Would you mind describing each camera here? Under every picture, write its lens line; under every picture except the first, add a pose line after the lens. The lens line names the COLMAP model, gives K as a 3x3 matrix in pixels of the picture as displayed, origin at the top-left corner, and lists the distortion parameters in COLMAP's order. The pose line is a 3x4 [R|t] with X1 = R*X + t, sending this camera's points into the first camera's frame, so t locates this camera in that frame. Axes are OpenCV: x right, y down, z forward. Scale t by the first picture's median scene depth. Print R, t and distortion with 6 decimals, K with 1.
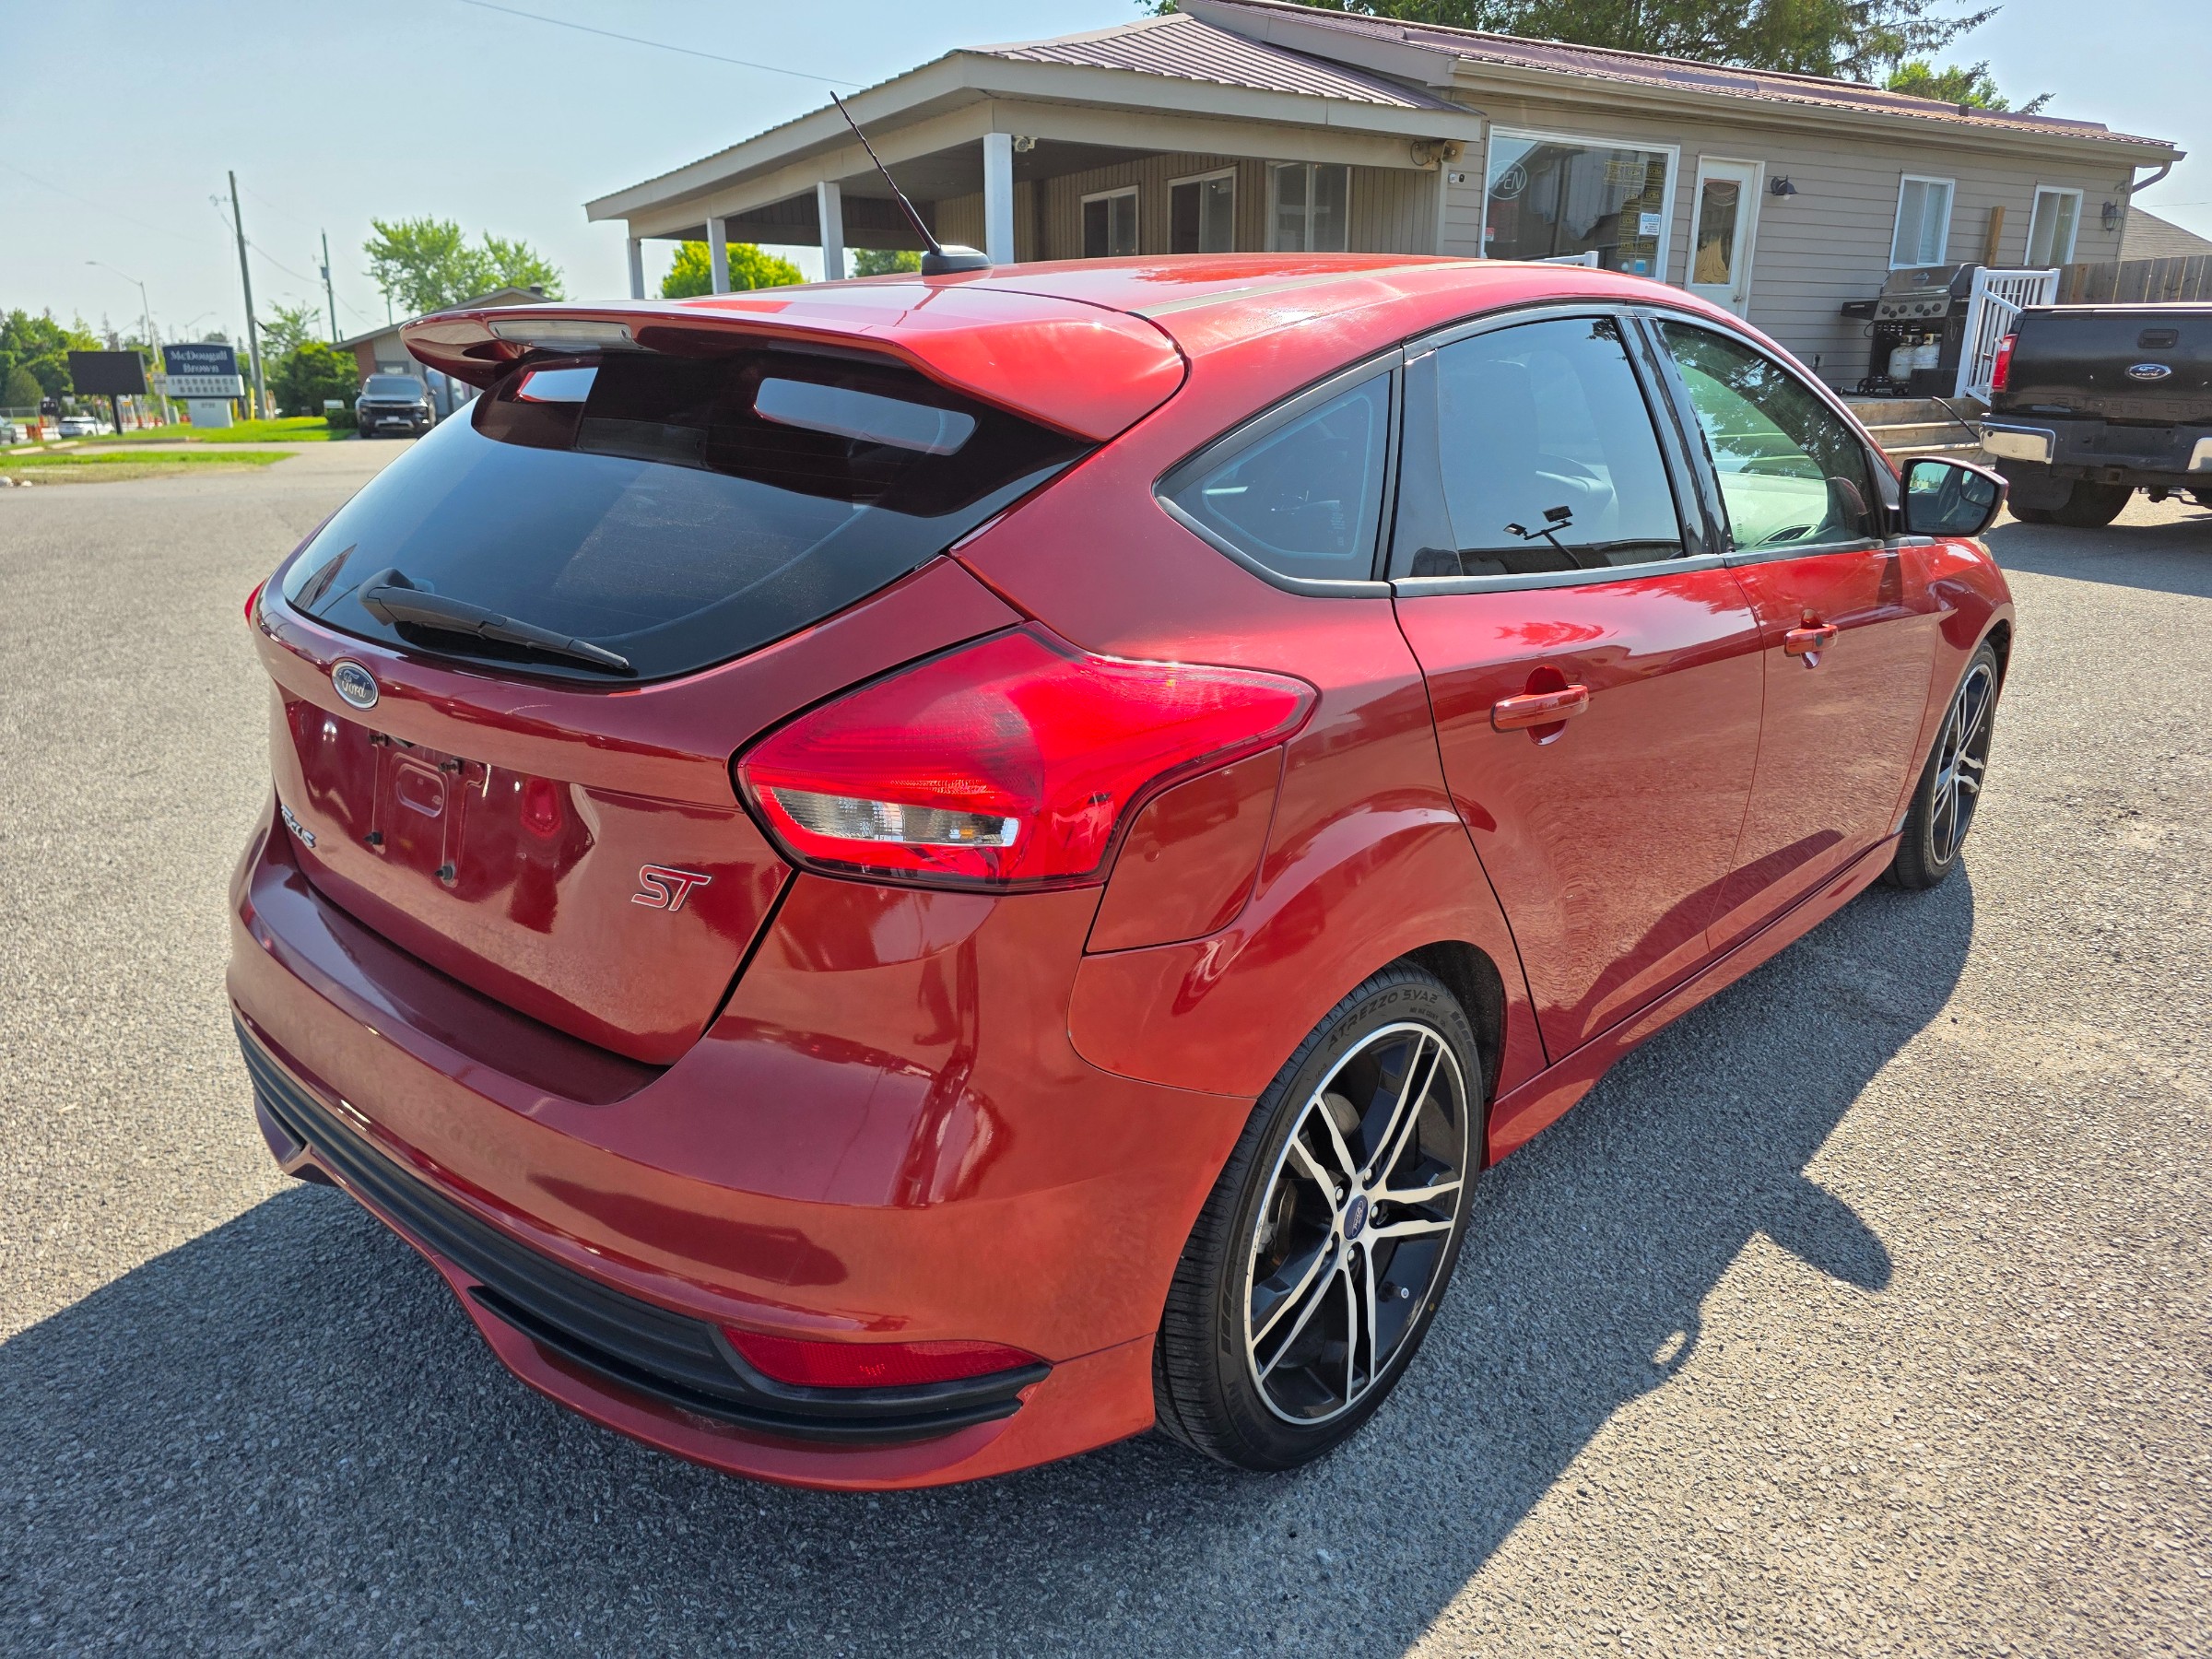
lens RADIAL K [[1482.5, 0, 1106.0], [0, 1482.5, 829.5], [0, 0, 1]] dist [0.043495, -0.030177]
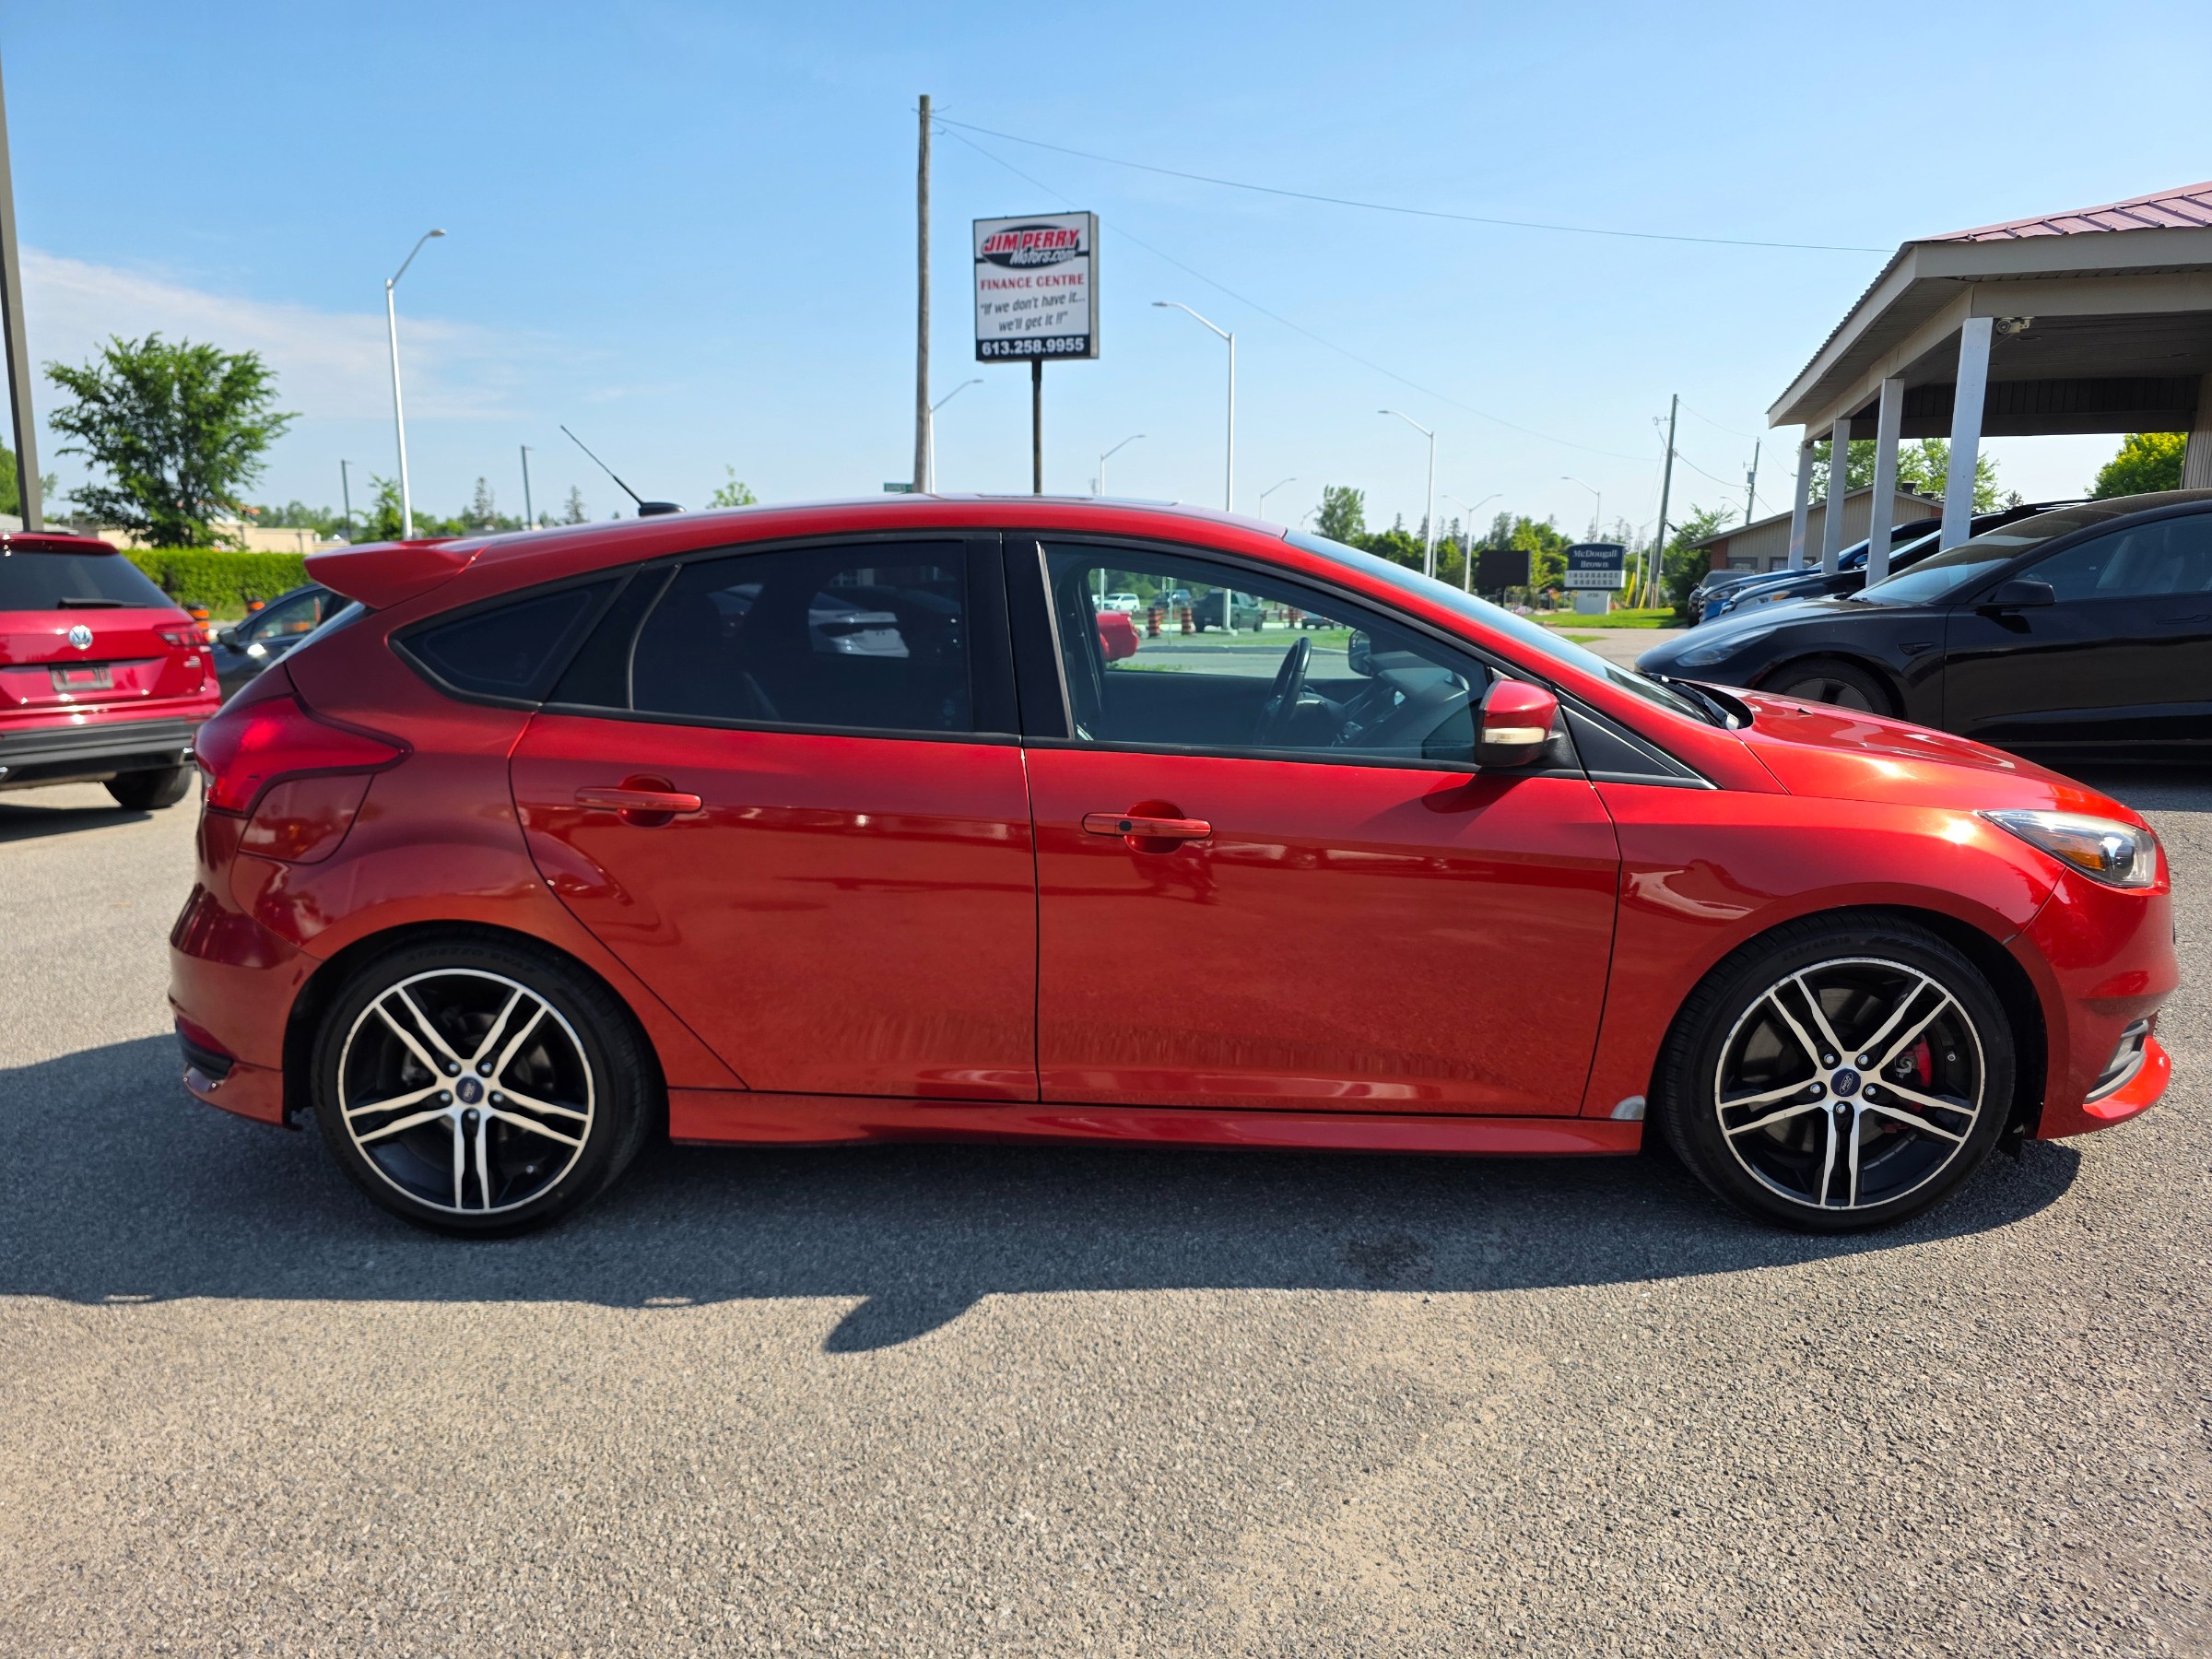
lens RADIAL K [[1482.5, 0, 1106.0], [0, 1482.5, 829.5], [0, 0, 1]] dist [0.043495, -0.030177]
pose [[0.653913, 0.140579, -0.743395, 1.287536], [-0.230479, 0.972896, -0.018758, -0.101176], [0.720609, 0.183603, 0.668590, 0.269180]]
